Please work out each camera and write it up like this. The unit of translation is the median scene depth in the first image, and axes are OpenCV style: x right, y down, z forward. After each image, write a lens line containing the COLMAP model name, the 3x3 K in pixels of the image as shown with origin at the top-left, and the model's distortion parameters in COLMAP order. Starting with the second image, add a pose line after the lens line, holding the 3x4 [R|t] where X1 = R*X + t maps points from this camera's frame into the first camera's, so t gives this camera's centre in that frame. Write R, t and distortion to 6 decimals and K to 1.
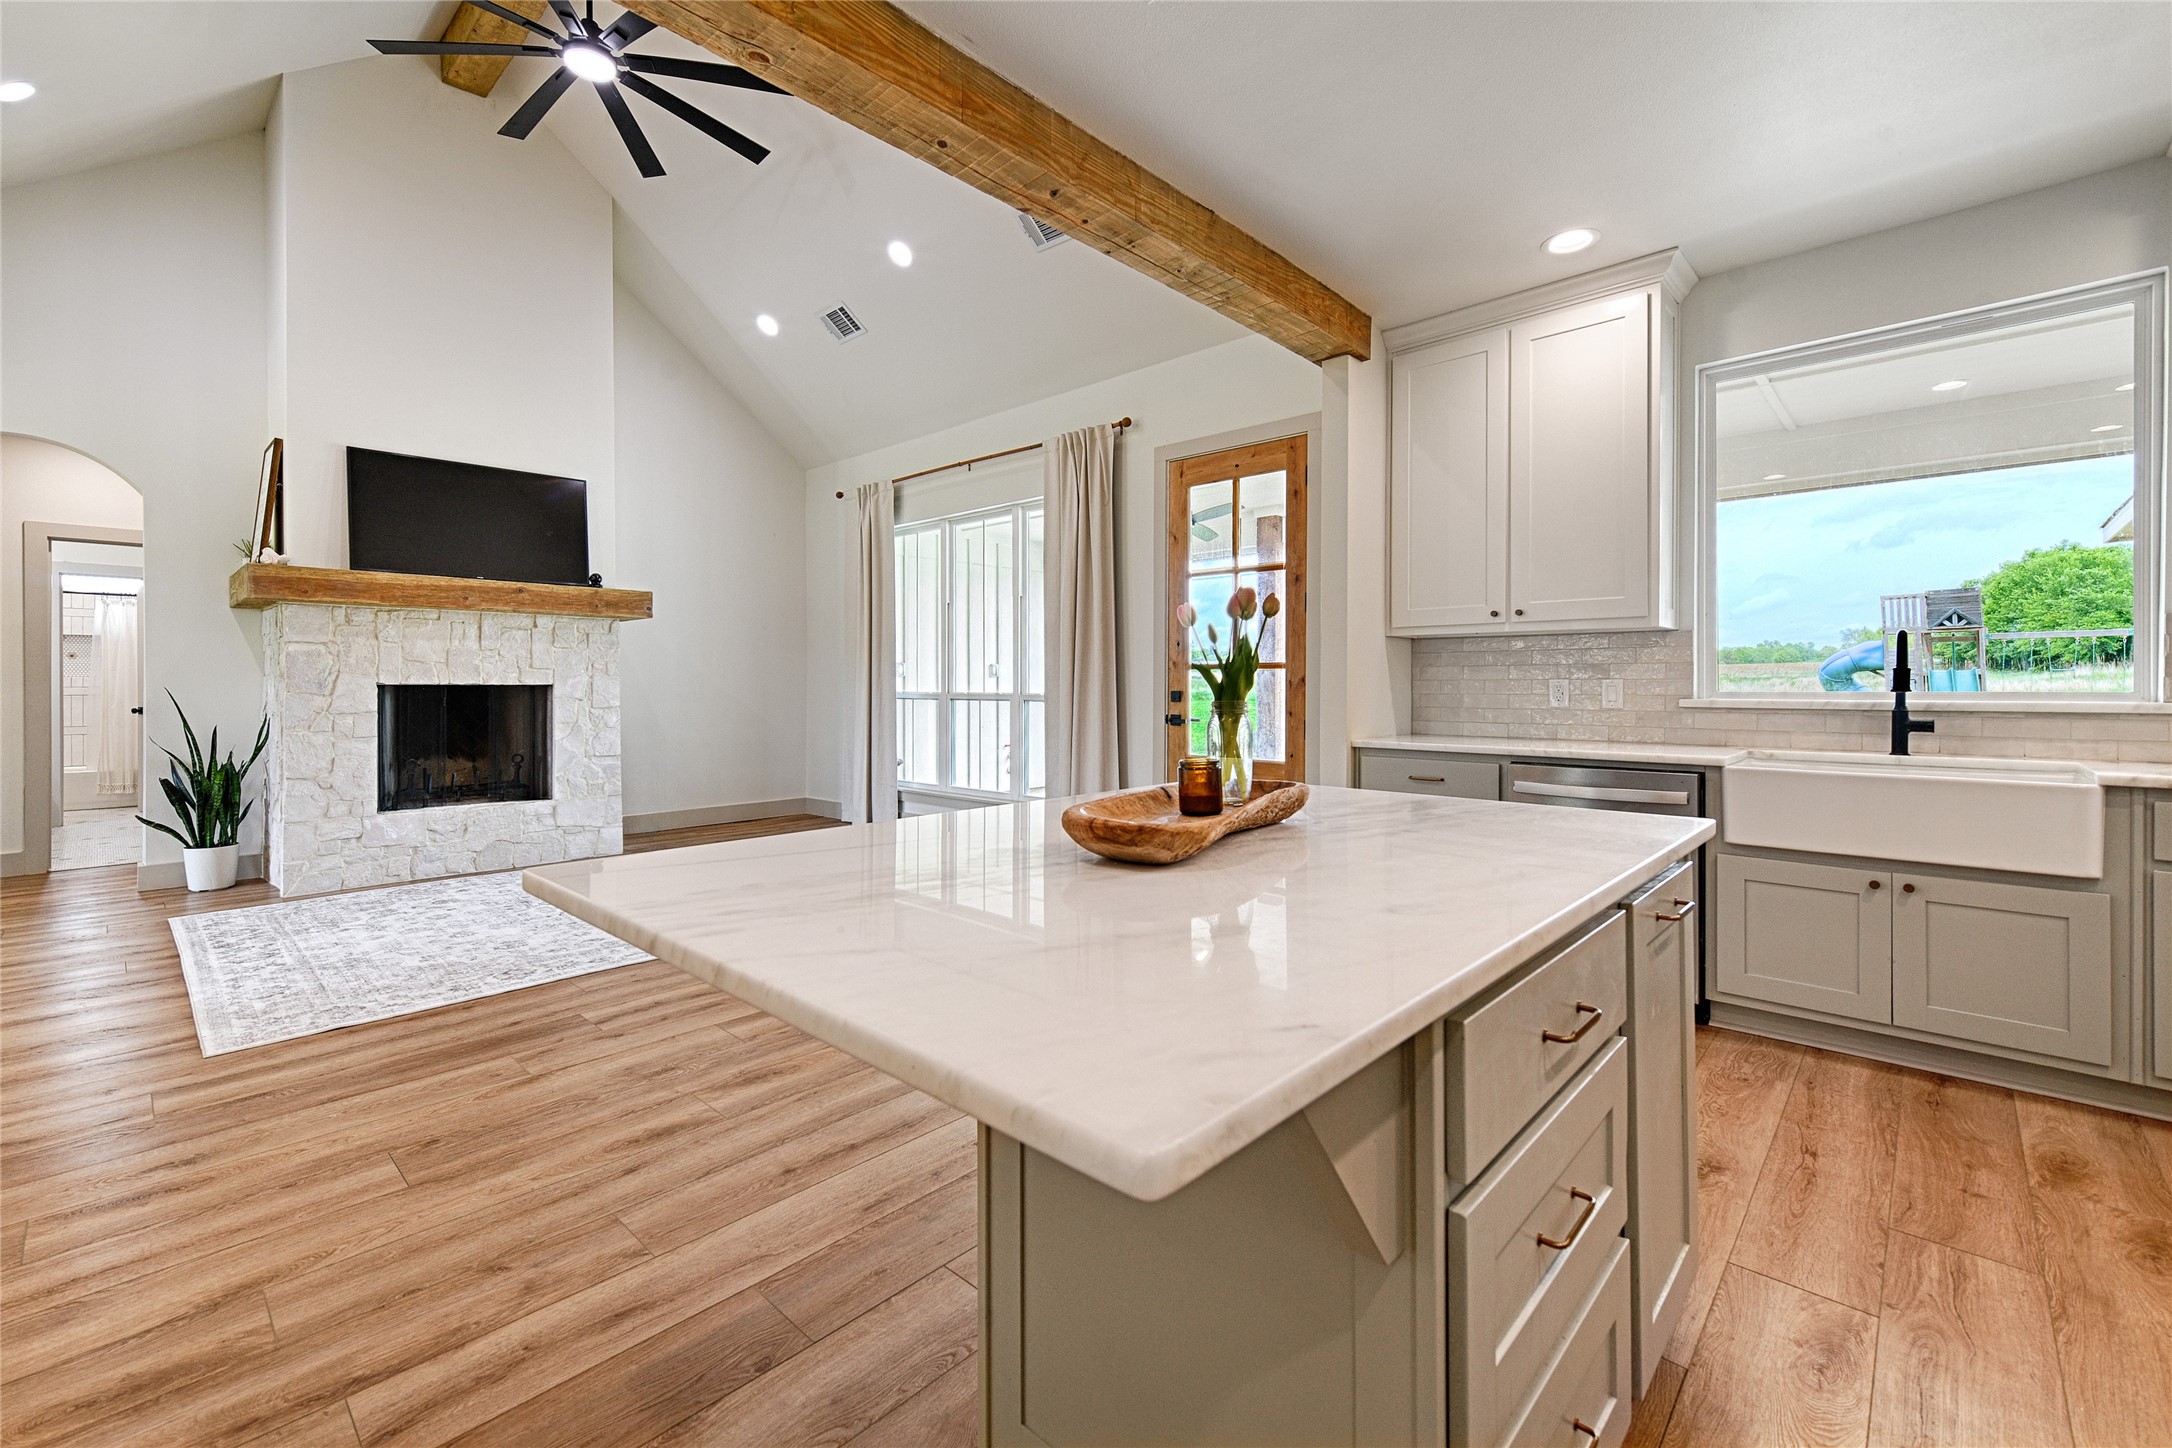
lens RADIAL K [[909.1, 0, 1091.1], [0, 909.1, 688.4], [0, 0, 1]] dist [0.001858, 0.000141]
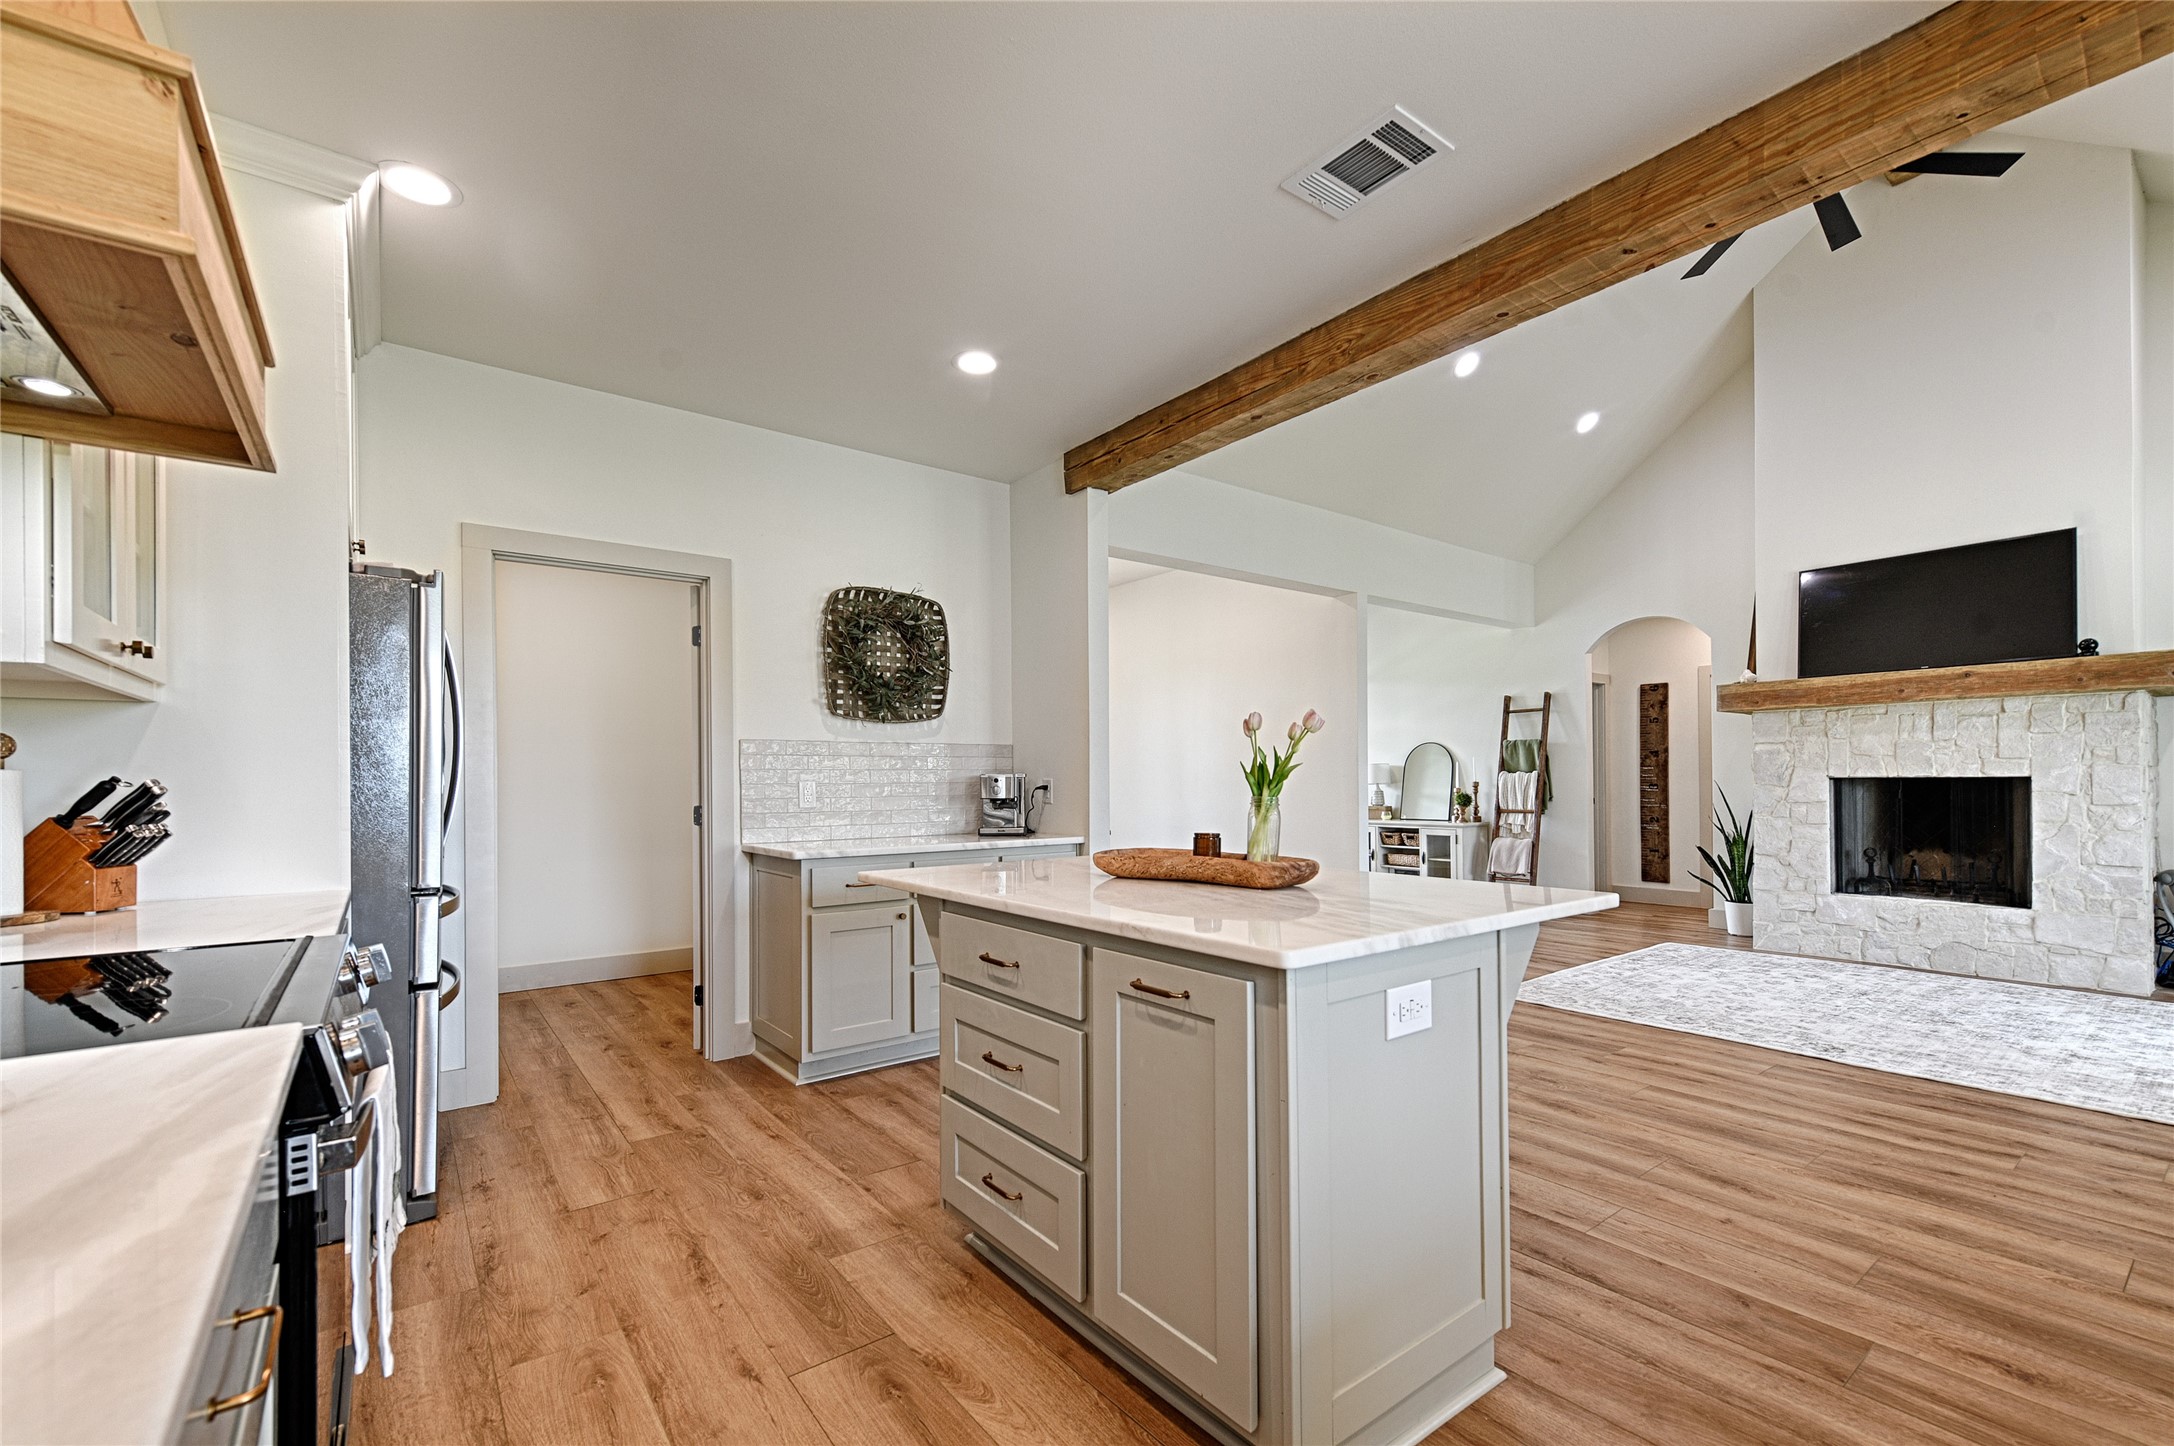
lens RADIAL K [[917.9, 0, 1092.2], [0, 917.9, 774.8], [0, 0, 1]] dist [0.000709, 0.000070]
pose [[-0.175699, -0.006447, -0.984423, 0.477348], [0.001416, 0.999976, -0.006801, -0.001028], [0.984443, -0.002589, -0.175686, 0.310185]]
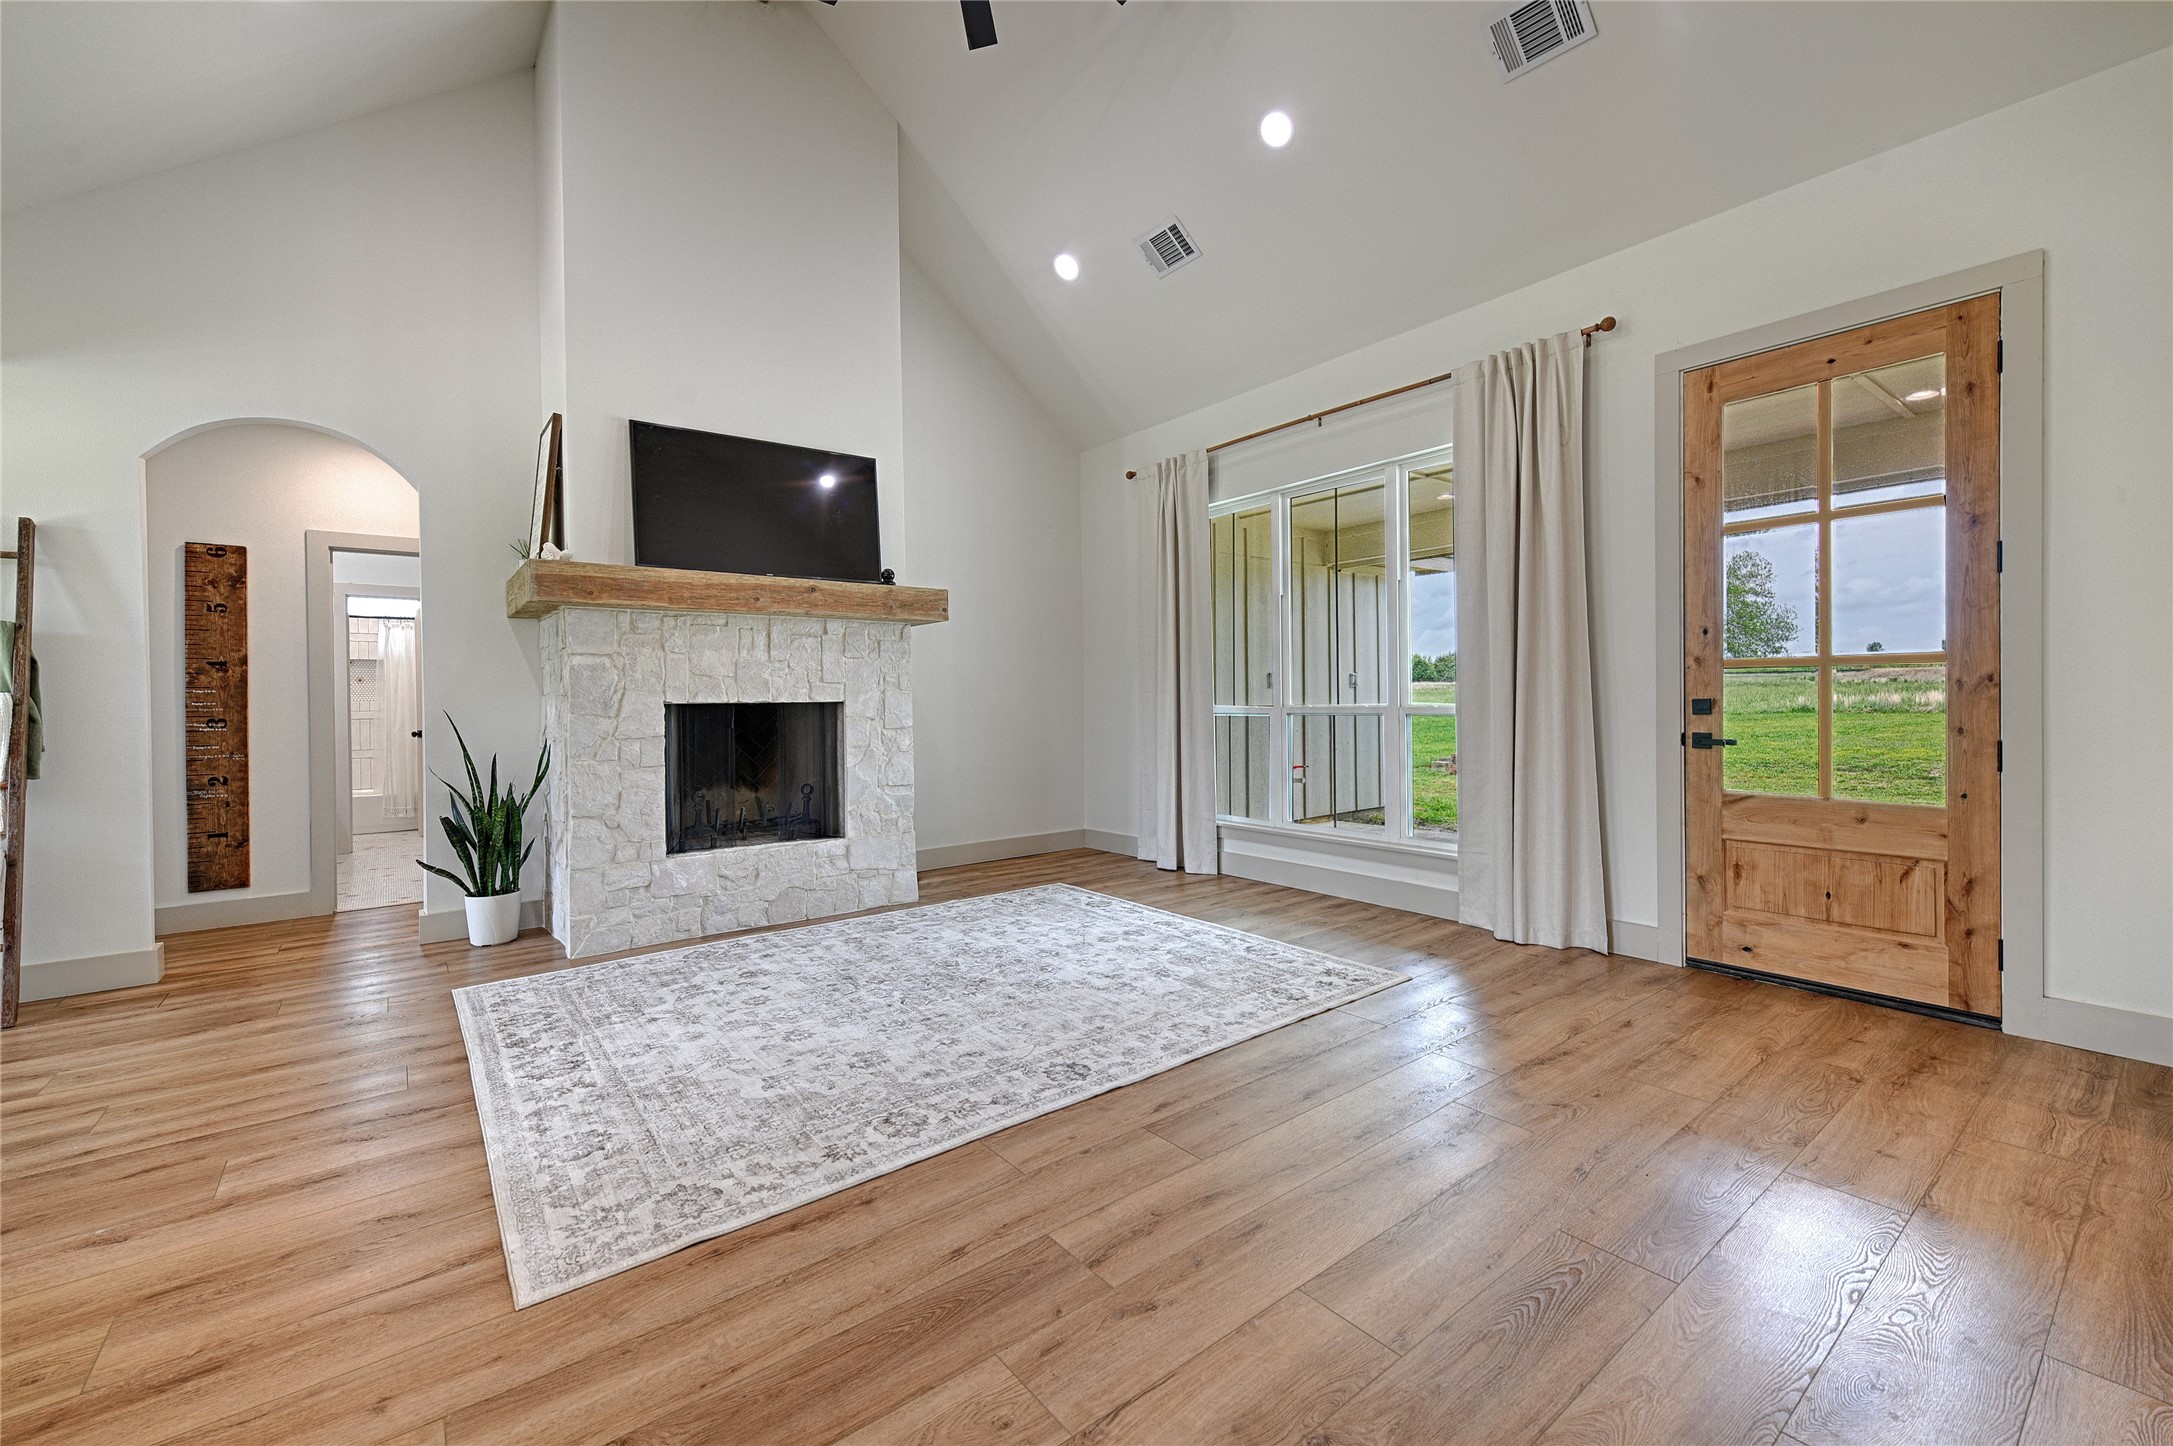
lens RADIAL K [[885.0, 0, 1091.9], [0, 885.0, 705.1], [0, 0, 1]] dist [0.006313, -0.000085]
pose [[0.987388, -0.011903, -0.157868, -0.264344], [0.012318, 0.999923, 0.001649, 0.000523], [0.157836, -0.003573, 0.987459, 0.253440]]
